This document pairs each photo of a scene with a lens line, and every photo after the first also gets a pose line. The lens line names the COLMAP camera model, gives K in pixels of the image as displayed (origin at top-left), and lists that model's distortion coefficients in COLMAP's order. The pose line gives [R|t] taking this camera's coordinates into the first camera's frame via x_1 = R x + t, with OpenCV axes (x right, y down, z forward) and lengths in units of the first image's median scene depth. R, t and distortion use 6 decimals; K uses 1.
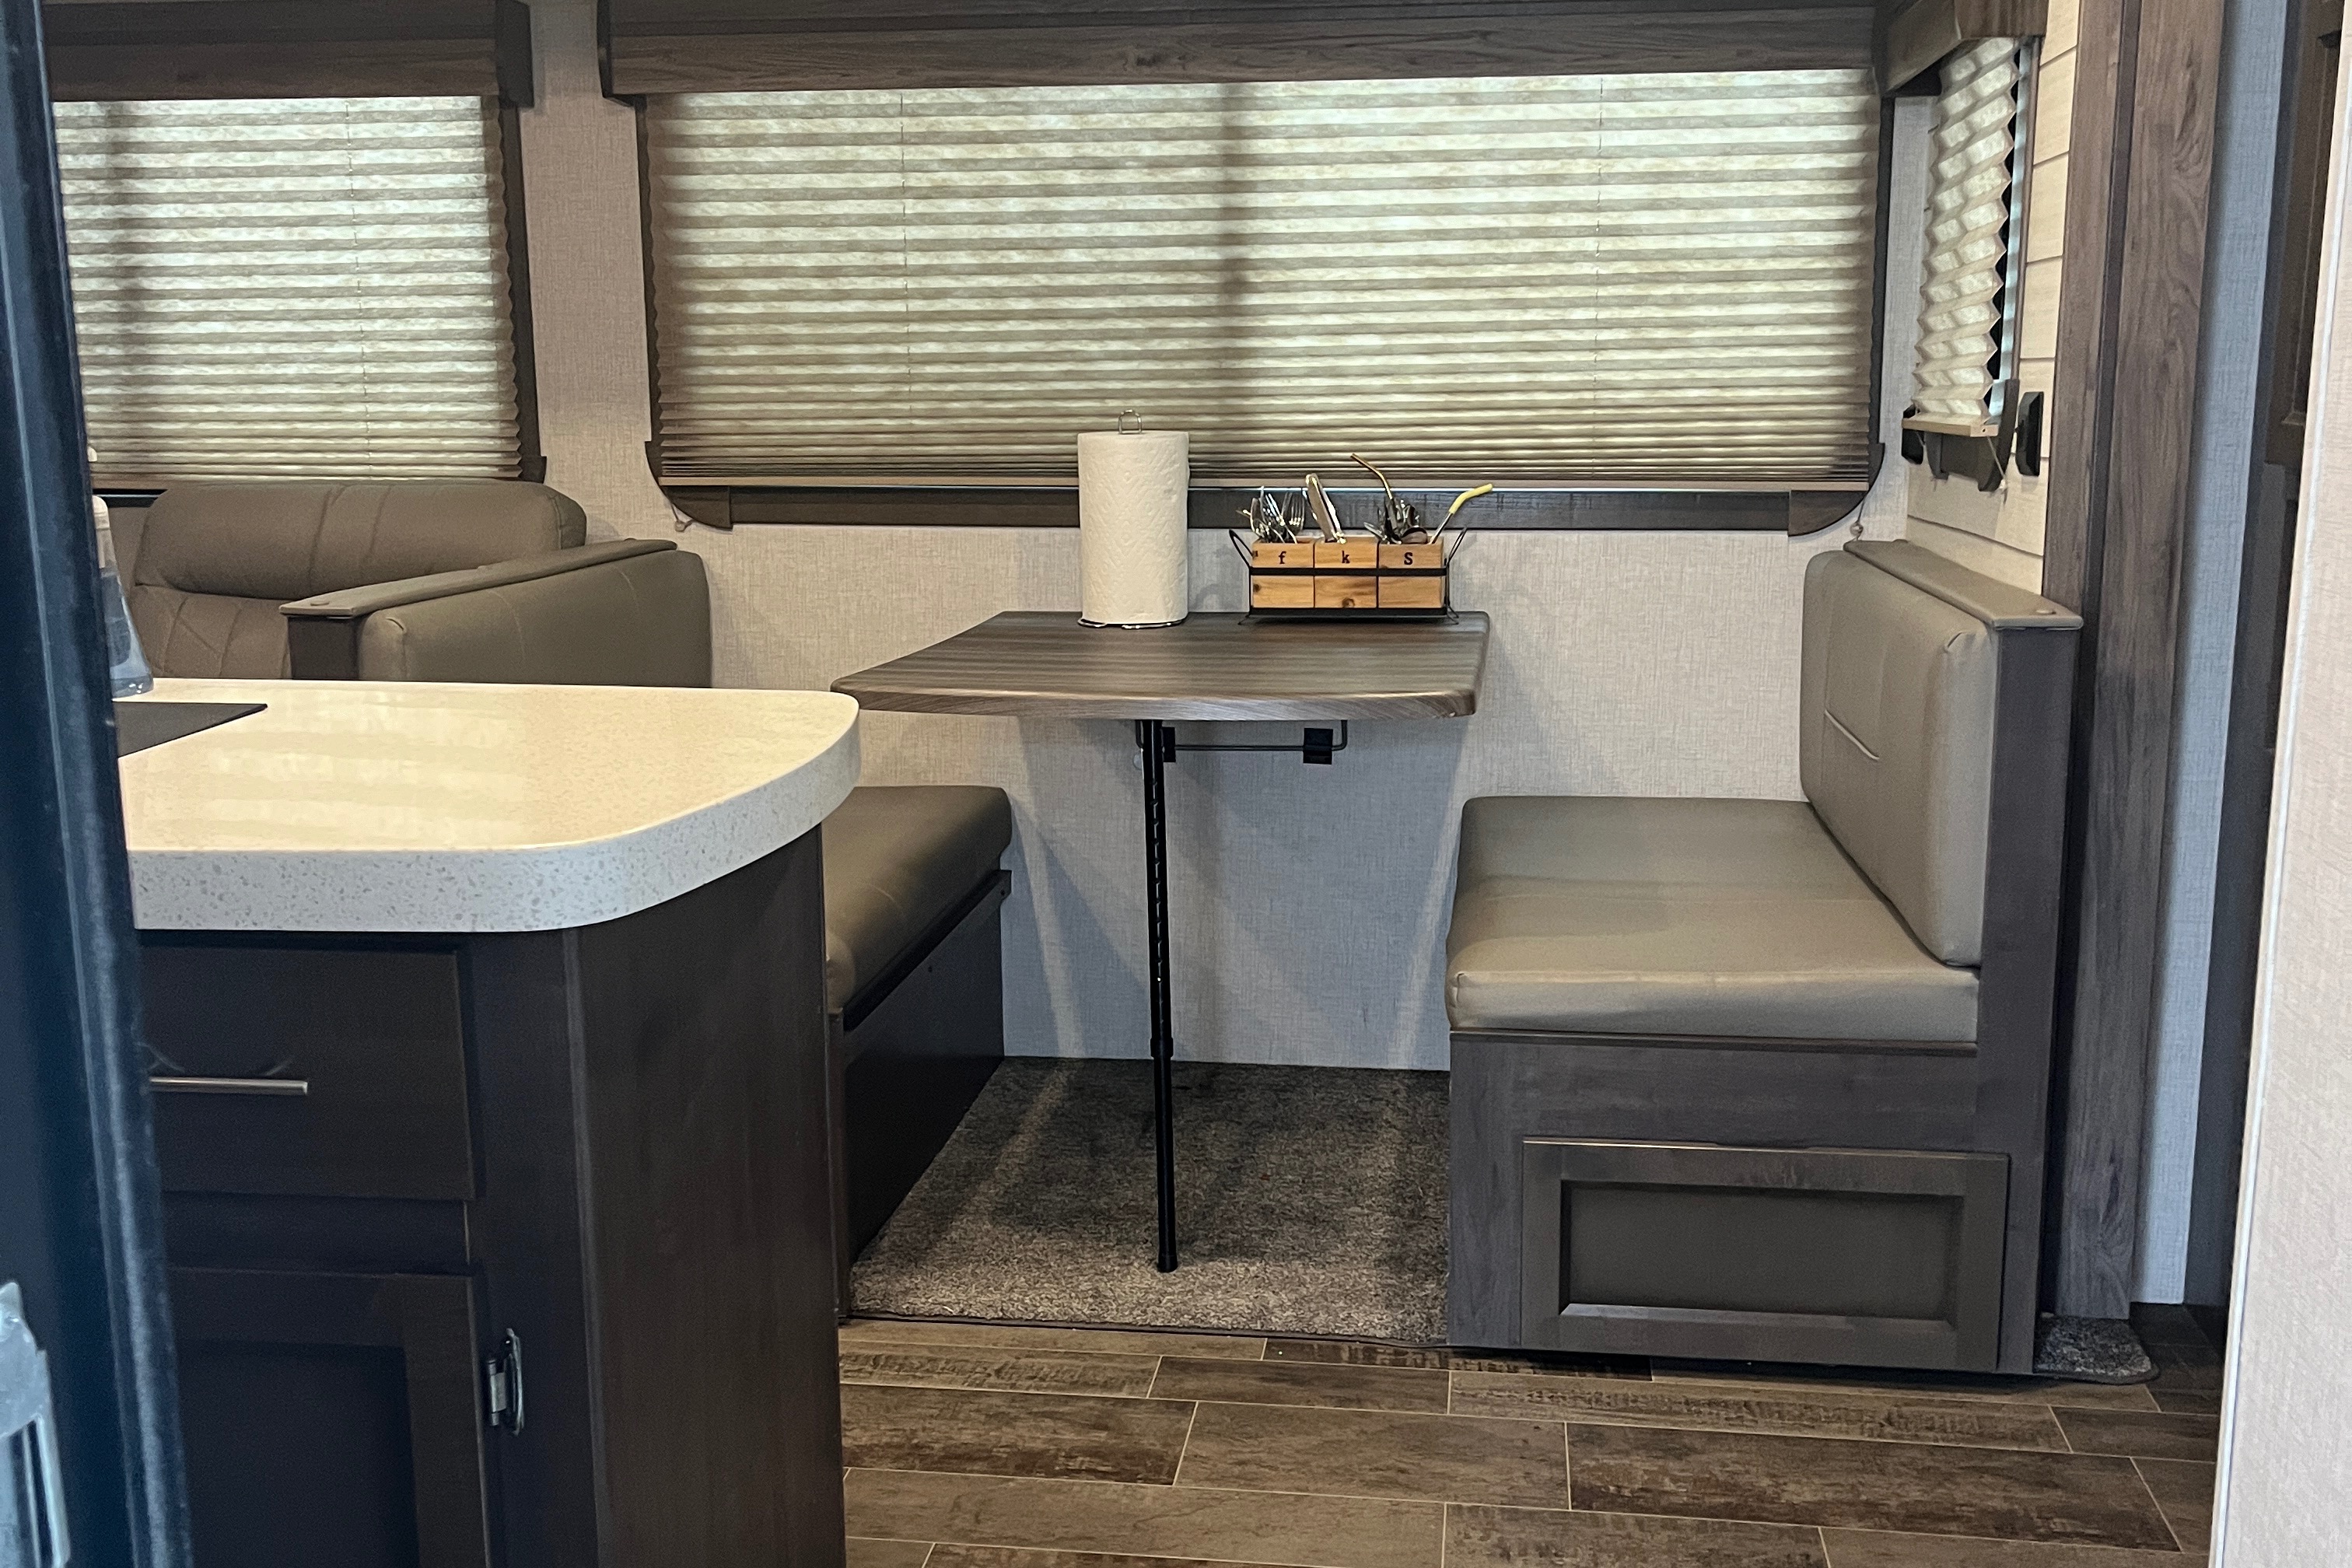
lens RADIAL K [[2328.7, 0, 1176.0], [0, 2328.7, 784.0], [0, 0, 1]] dist [0.043766, 0.000083]
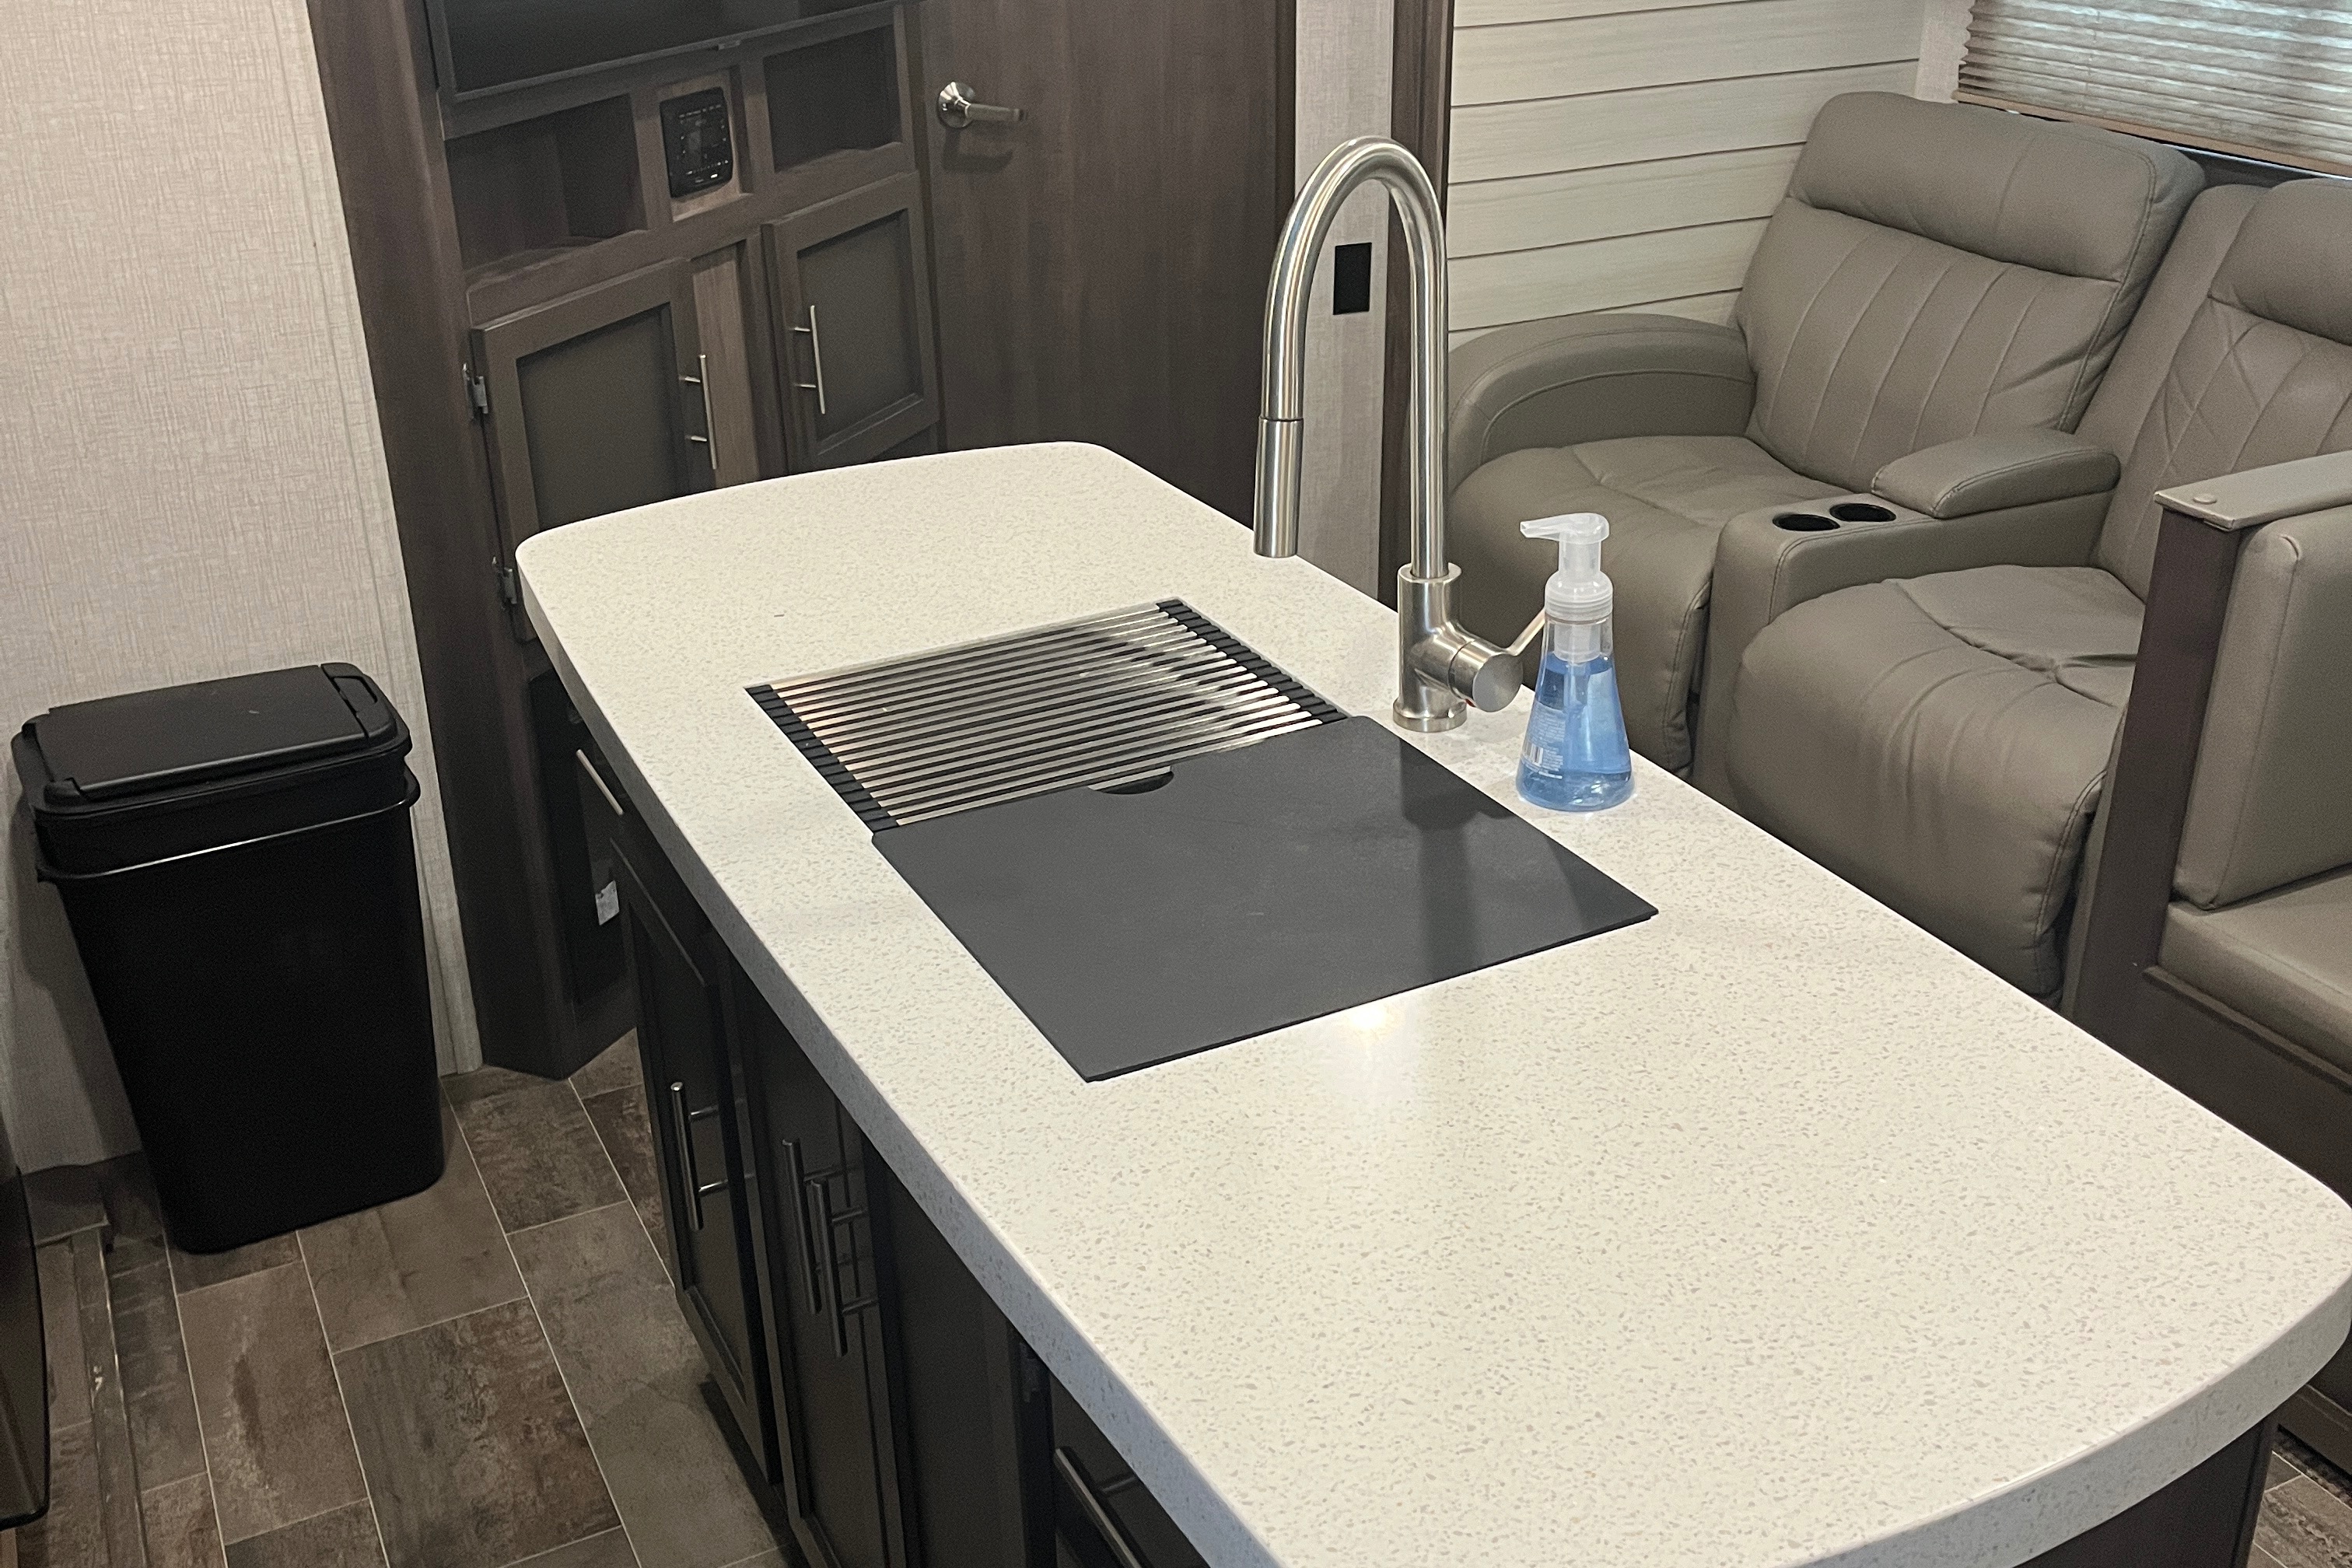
lens RADIAL K [[2375.0, 0, 1209.2], [0, 2375.0, 789.8], [0, 0, 1]] dist [0.051470, -0.012047]
pose [[0.570276, 0.350425, -0.742958, 0.059464], [-0.140067, 0.932681, 0.332398, -0.157924], [0.809423, -0.085494, 0.580969, 0.189948]]
